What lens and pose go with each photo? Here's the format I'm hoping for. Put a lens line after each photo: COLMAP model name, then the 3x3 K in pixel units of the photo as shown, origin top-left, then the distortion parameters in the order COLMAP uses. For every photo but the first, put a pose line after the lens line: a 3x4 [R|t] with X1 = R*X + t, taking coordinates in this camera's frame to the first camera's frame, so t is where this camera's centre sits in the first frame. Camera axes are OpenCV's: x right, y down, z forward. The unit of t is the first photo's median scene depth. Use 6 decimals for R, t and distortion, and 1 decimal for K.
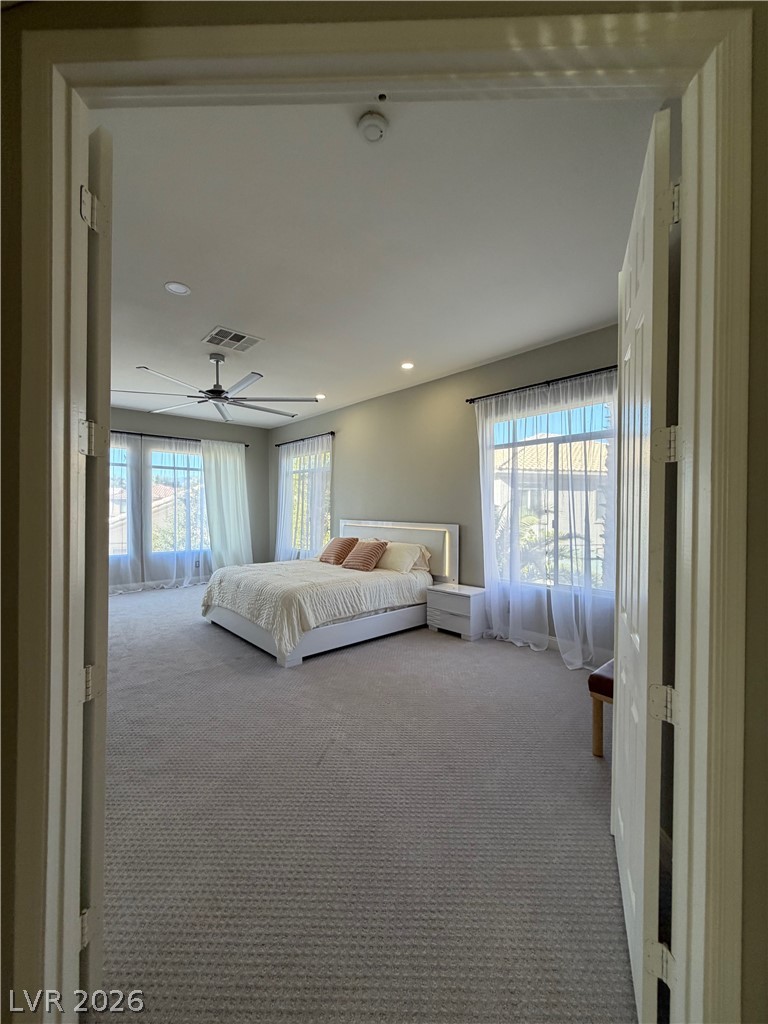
lens RADIAL K [[407.4, 0, 386.5], [0, 407.4, 509.1], [0, 0, 1]] dist [0.001216, 0.000416]
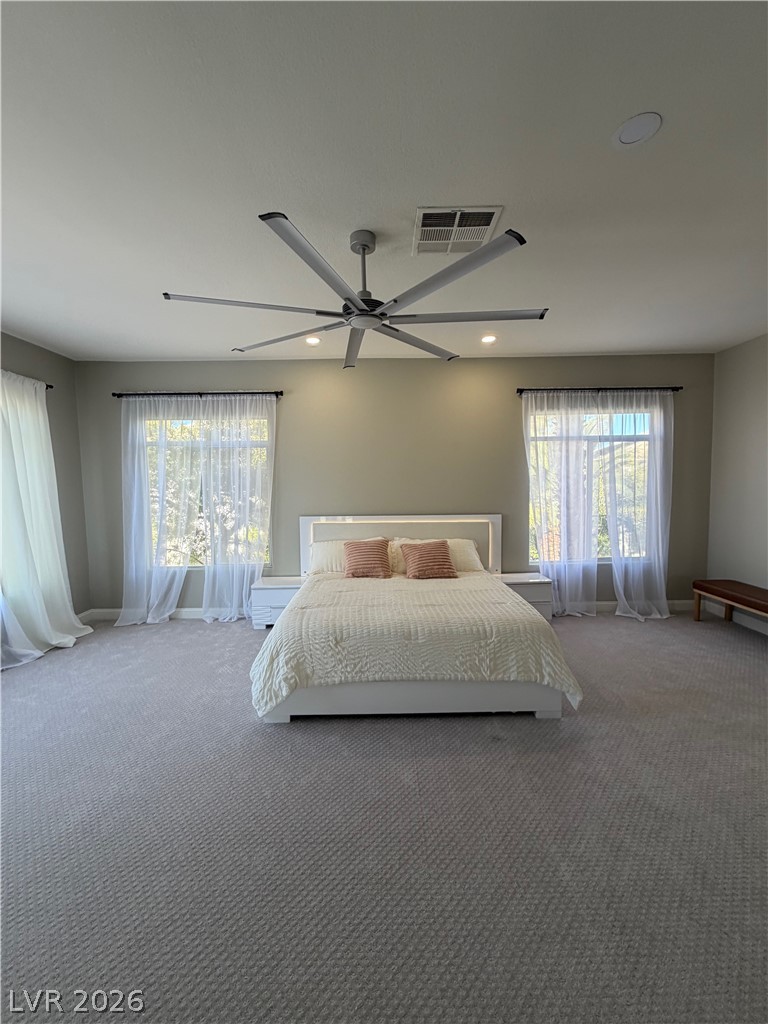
lens RADIAL K [[407.4, 0, 386.5], [0, 407.4, 509.1], [0, 0, 1]] dist [0.001216, 0.000416]
pose [[0.657817, -0.048138, 0.751638, -0.748877], [0.022091, 0.998759, 0.044630, -0.025505], [-0.752853, -0.012754, 0.658065, 0.562356]]
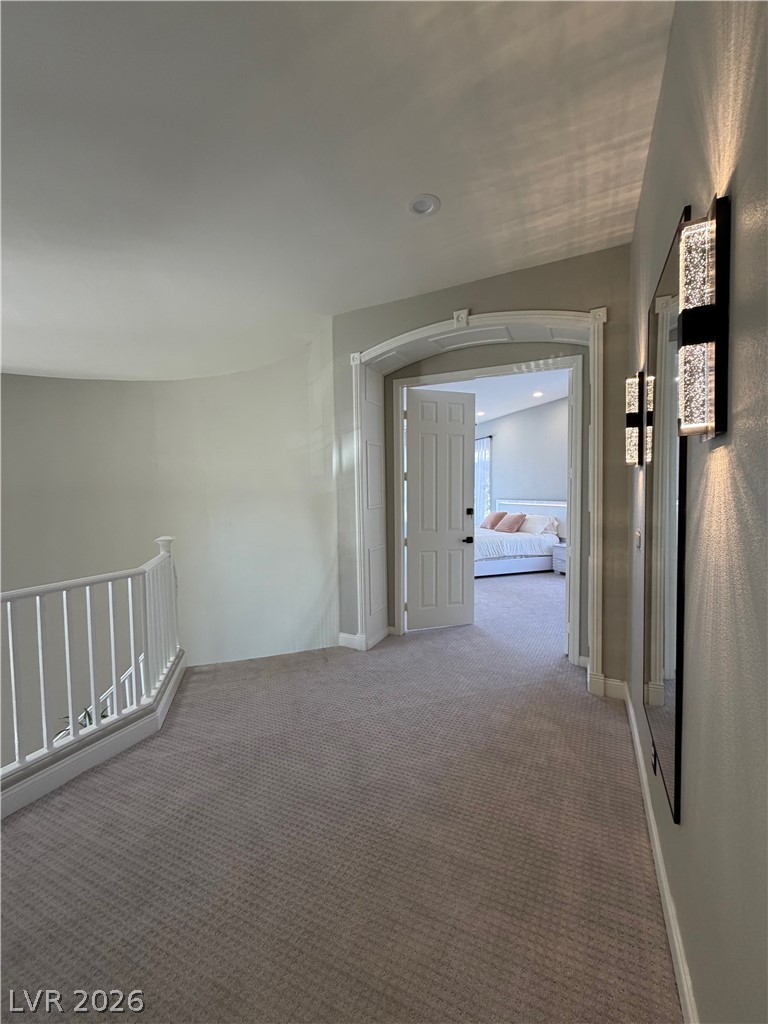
lens RADIAL K [[407.4, 0, 386.5], [0, 407.4, 509.1], [0, 0, 1]] dist [0.001216, 0.000416]
pose [[0.914458, -0.002454, -0.404672, 0.141881], [0.020314, 0.998999, 0.039845, -0.006288], [0.404170, -0.044657, 0.913593, -0.564386]]
